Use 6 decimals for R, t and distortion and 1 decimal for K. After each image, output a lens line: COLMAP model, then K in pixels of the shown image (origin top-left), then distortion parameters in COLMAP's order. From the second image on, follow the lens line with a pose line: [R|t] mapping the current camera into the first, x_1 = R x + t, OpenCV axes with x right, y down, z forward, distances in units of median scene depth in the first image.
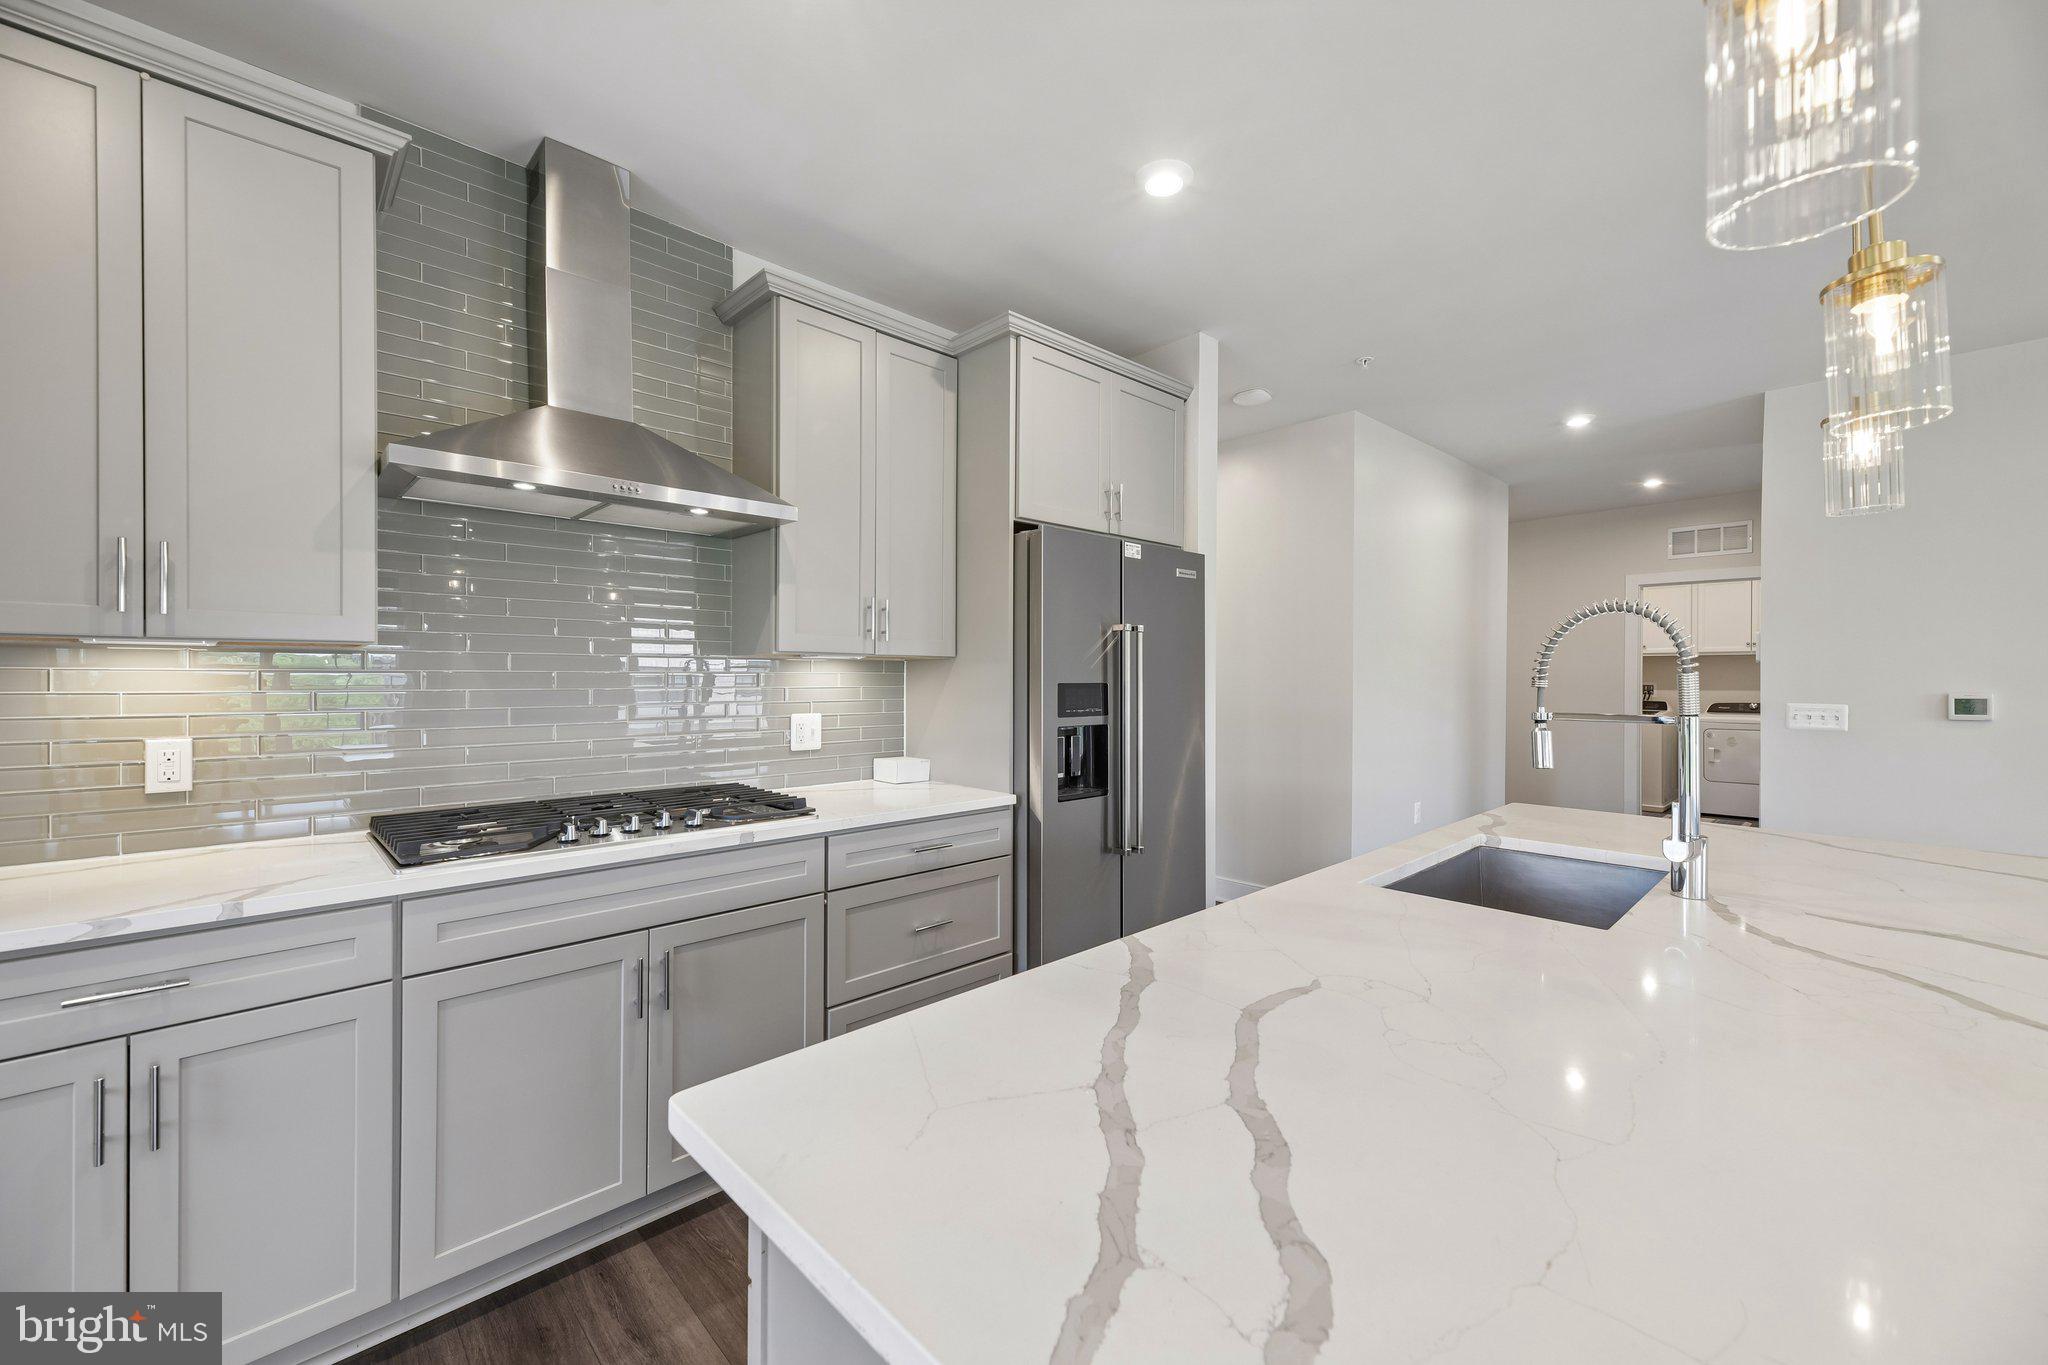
lens RADIAL K [[816.9, 0, 1033.7], [0, 816.9, 679.2], [0, 0, 1]] dist [0.015616, -0.002741]
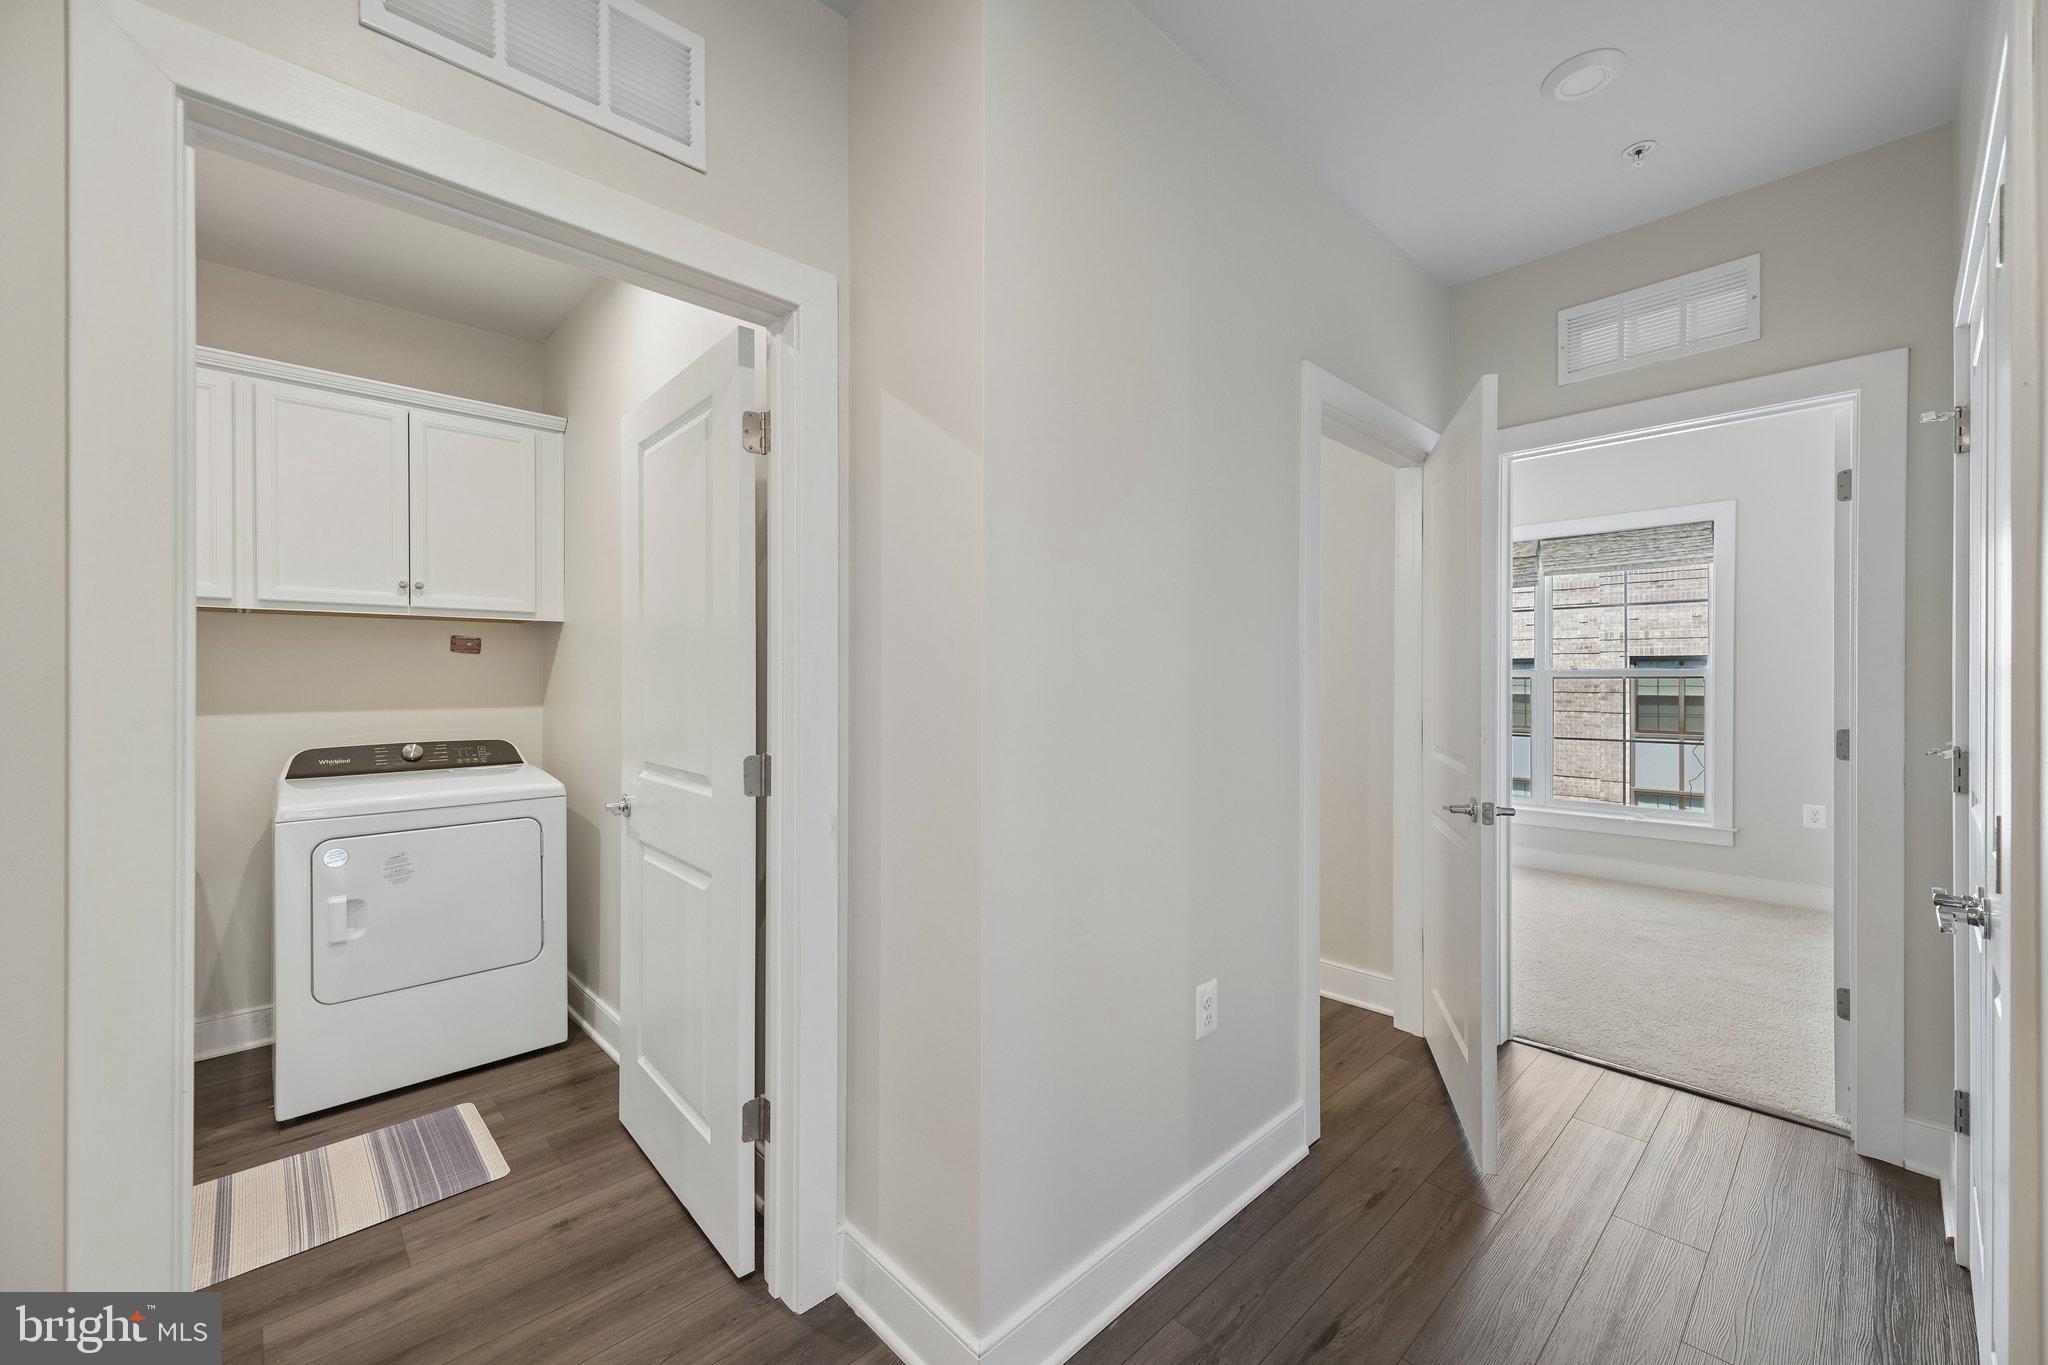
lens RADIAL K [[816.9, 0, 1036.1], [0, 816.9, 678.2], [0, 0, 1]] dist [0.015616, -0.002741]
pose [[-0.008810, -0.000704, 0.999961, 1.723678], [0.004324, 0.999990, 0.000742, 0.001782], [-0.999952, 0.004330, -0.008806, 2.511217]]
